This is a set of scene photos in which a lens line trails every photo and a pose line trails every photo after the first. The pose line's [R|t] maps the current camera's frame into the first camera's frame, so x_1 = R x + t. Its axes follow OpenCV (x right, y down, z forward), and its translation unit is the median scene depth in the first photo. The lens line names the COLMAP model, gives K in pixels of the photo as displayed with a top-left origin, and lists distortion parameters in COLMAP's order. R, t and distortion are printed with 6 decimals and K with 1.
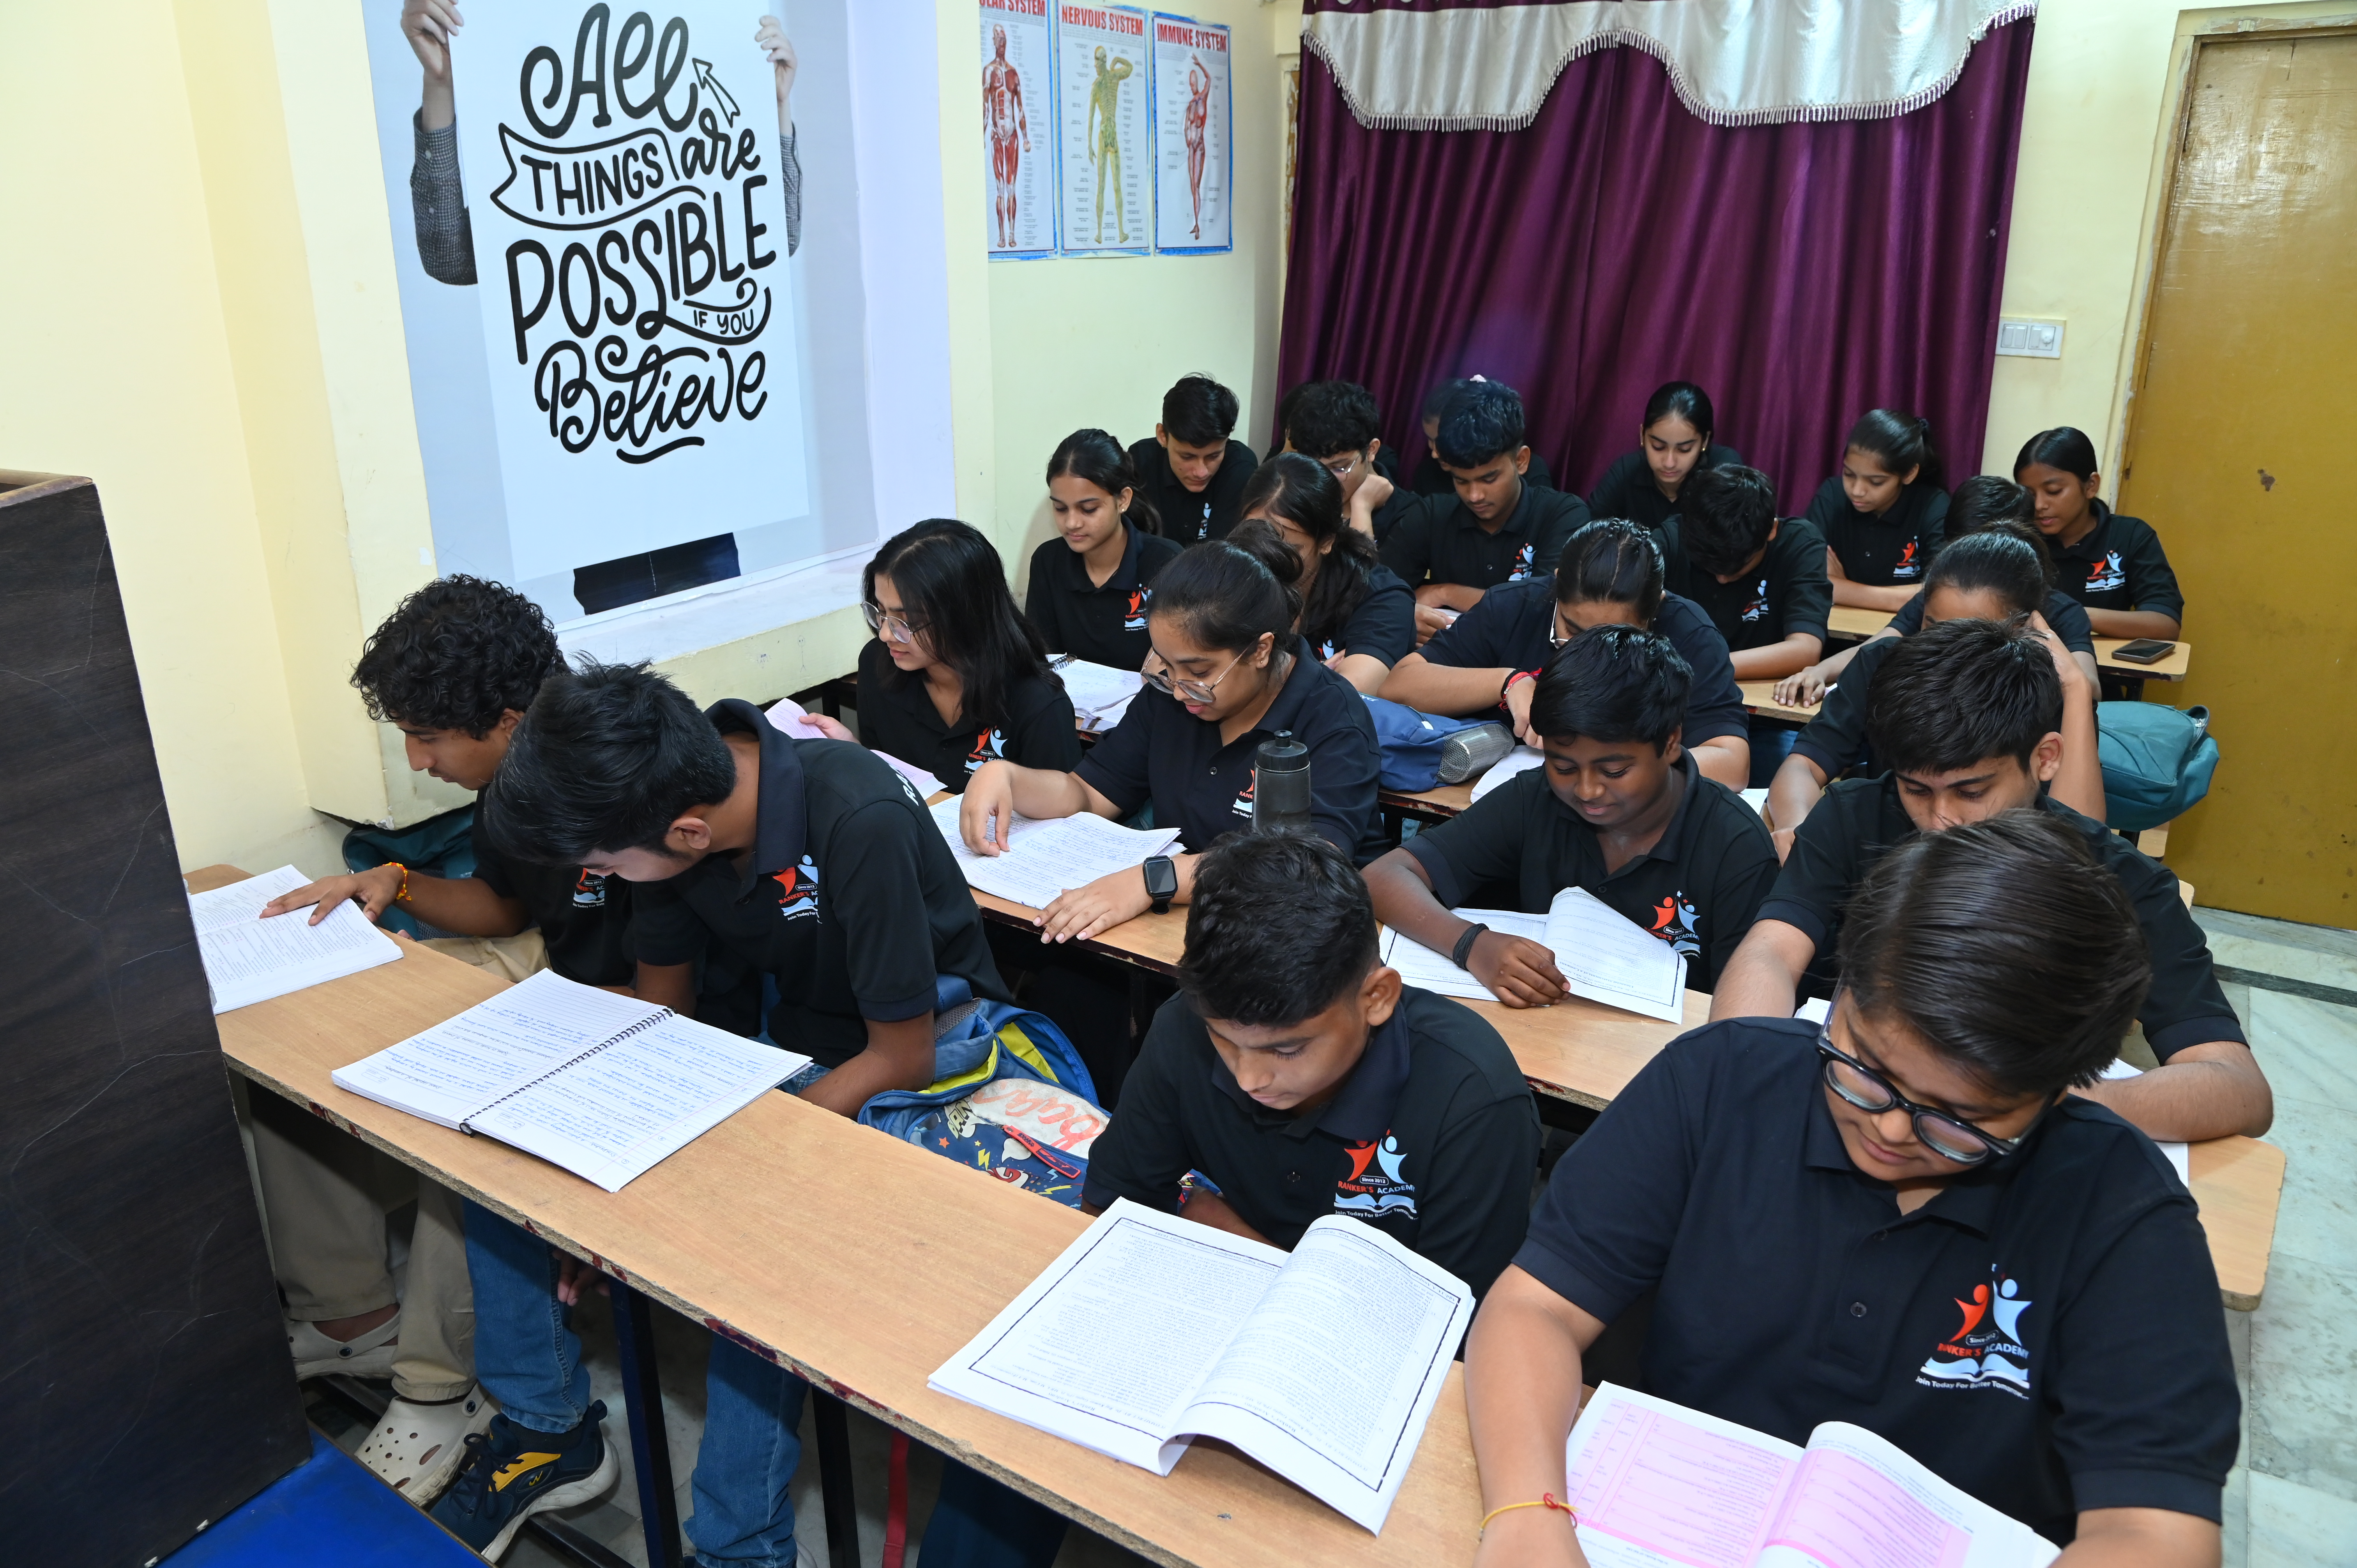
lens RADIAL K [[1651.0, 0, 1169.1], [0, 1651.0, 773.5], [0, 0, 1]] dist [-0.113364, 0.077931]
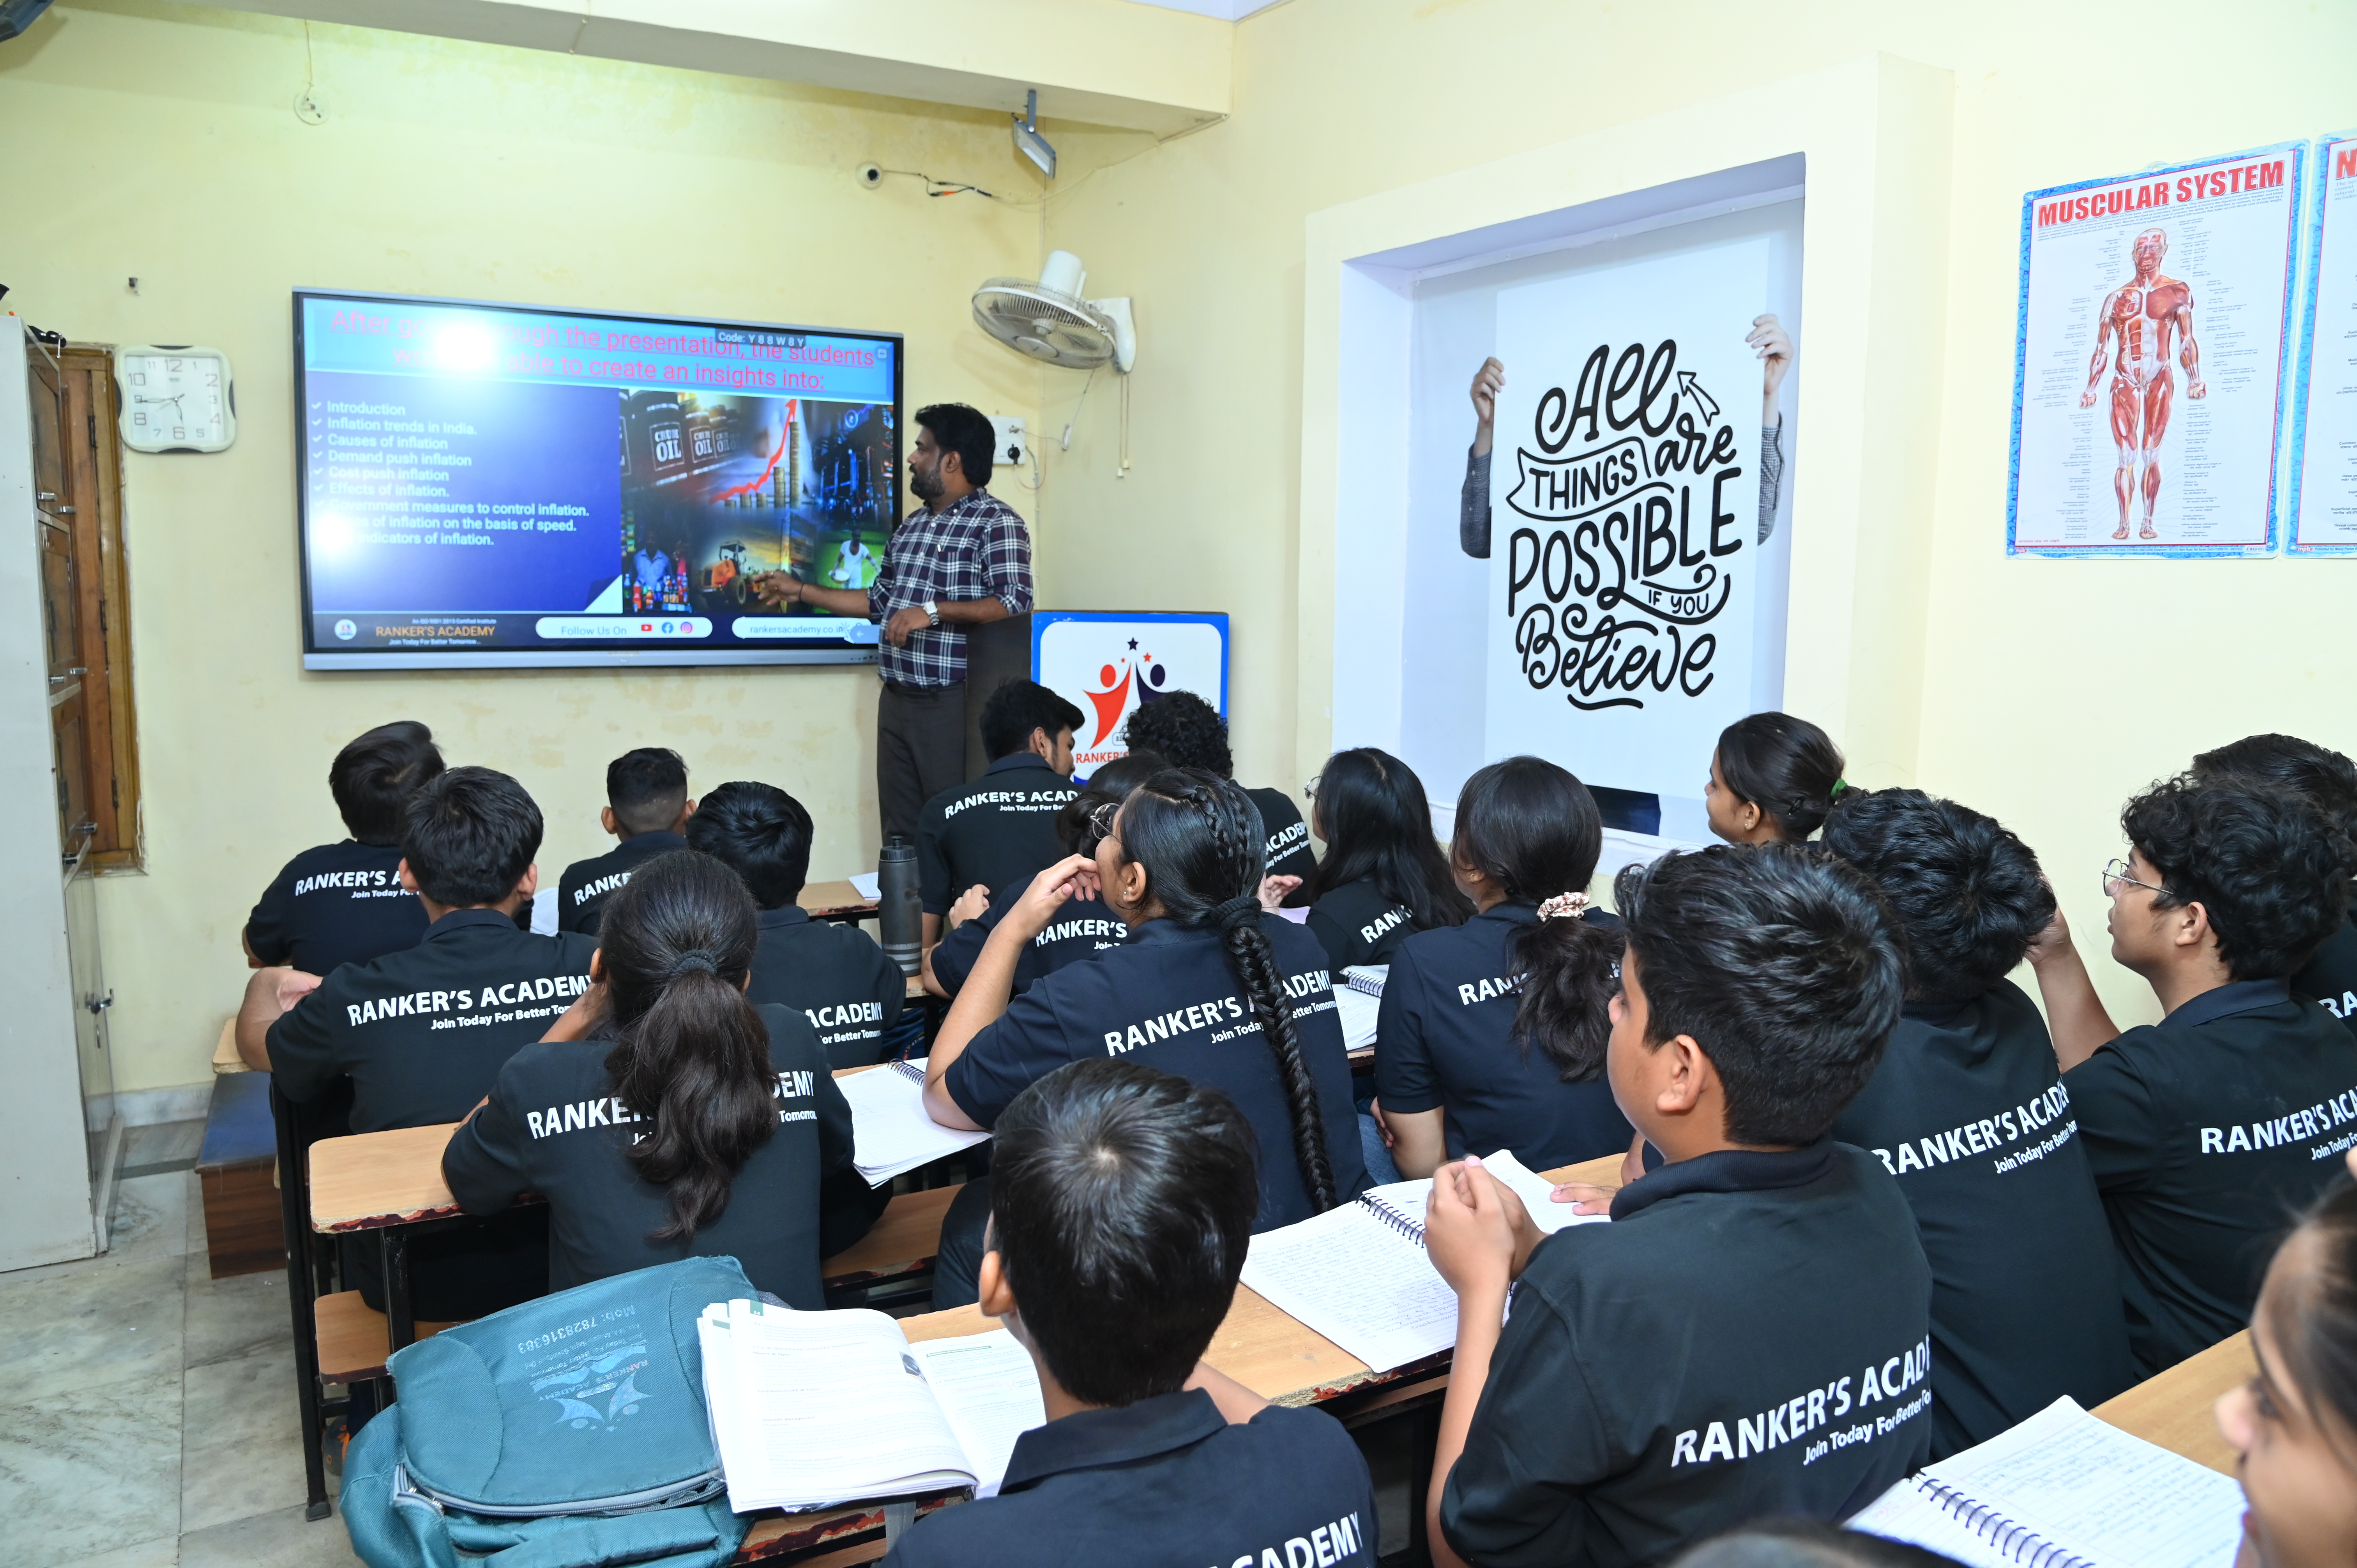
lens RADIAL K [[1616.8, 0, 1168.2], [0, 1616.8, 782.9], [0, 0, 1]] dist [-0.118315, 0.065743]
pose [[-0.445297, 0.112220, -0.888323, 0.876521], [-0.288638, 0.921161, 0.261056, -0.363847], [0.847584, 0.372652, -0.377799, 1.215870]]
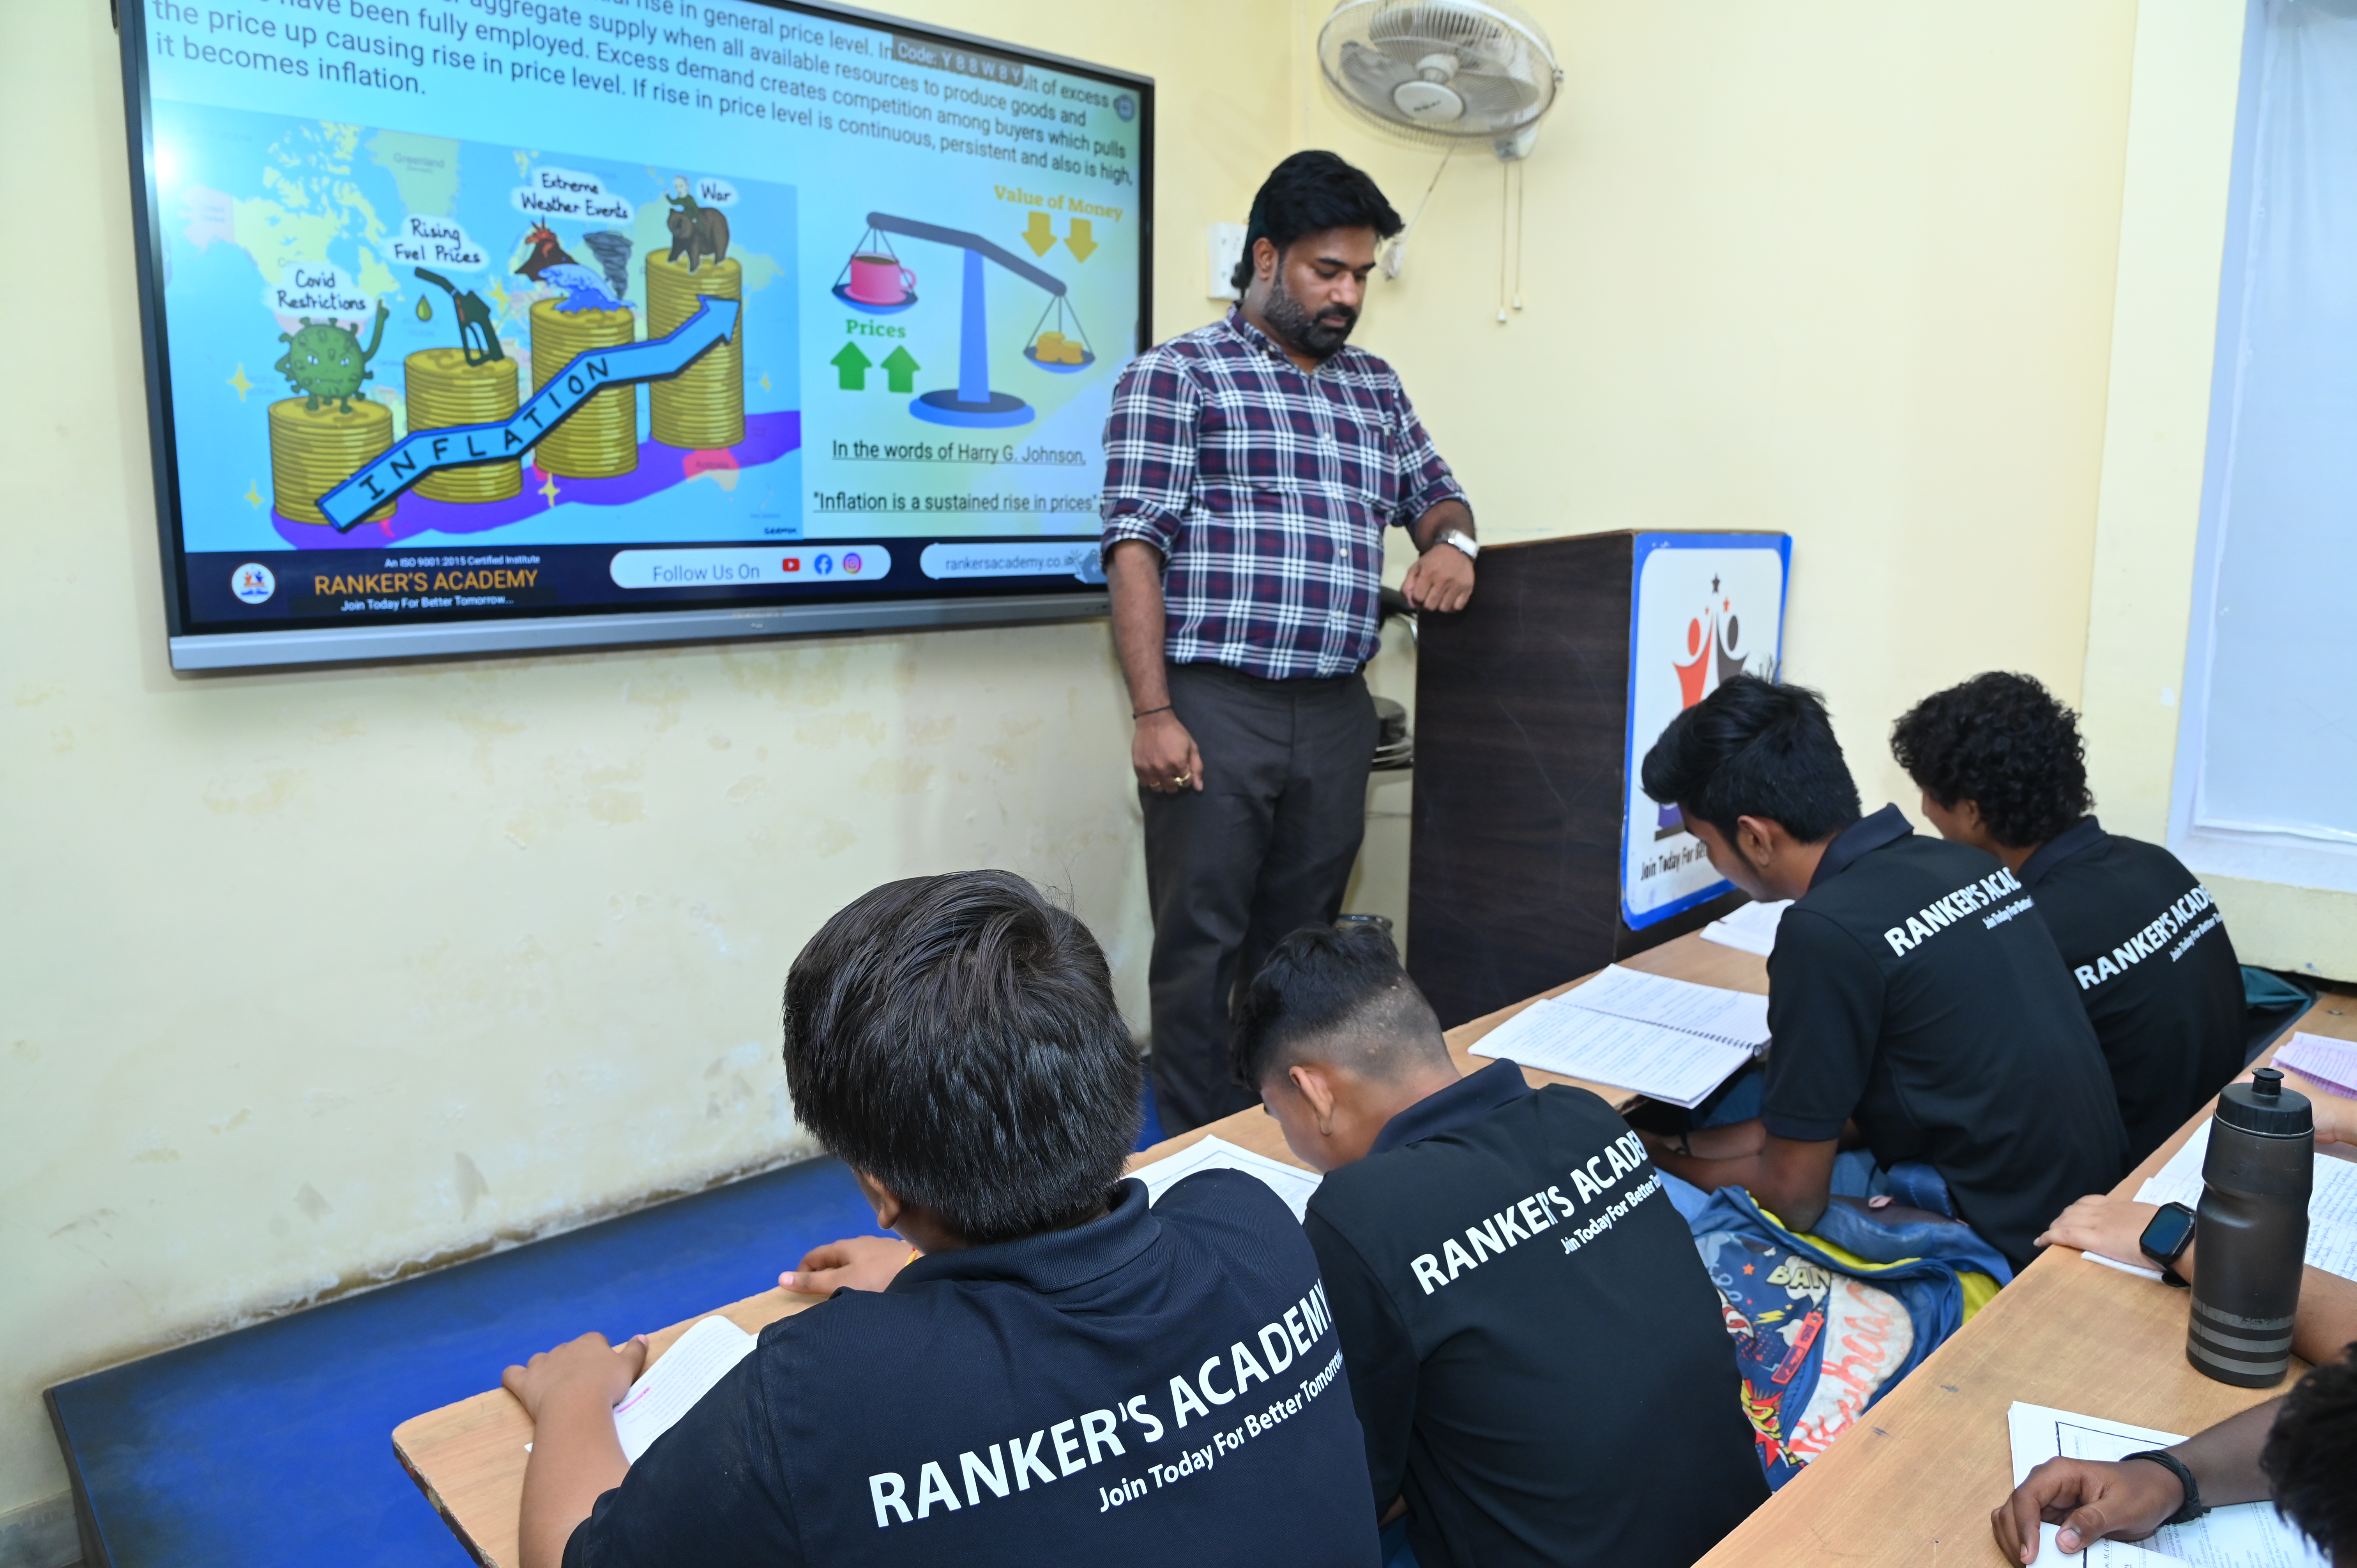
lens RADIAL K [[1609.0, 0, 1175.6], [0, 1609.0, 783.8], [0, 0, 1]] dist [-0.122035, 0.061810]
pose [[-0.195441, 0.178807, -0.964277, 0.504712], [-0.310343, 0.921435, 0.233763, -0.095283], [0.930317, 0.344944, -0.124595, 0.446819]]
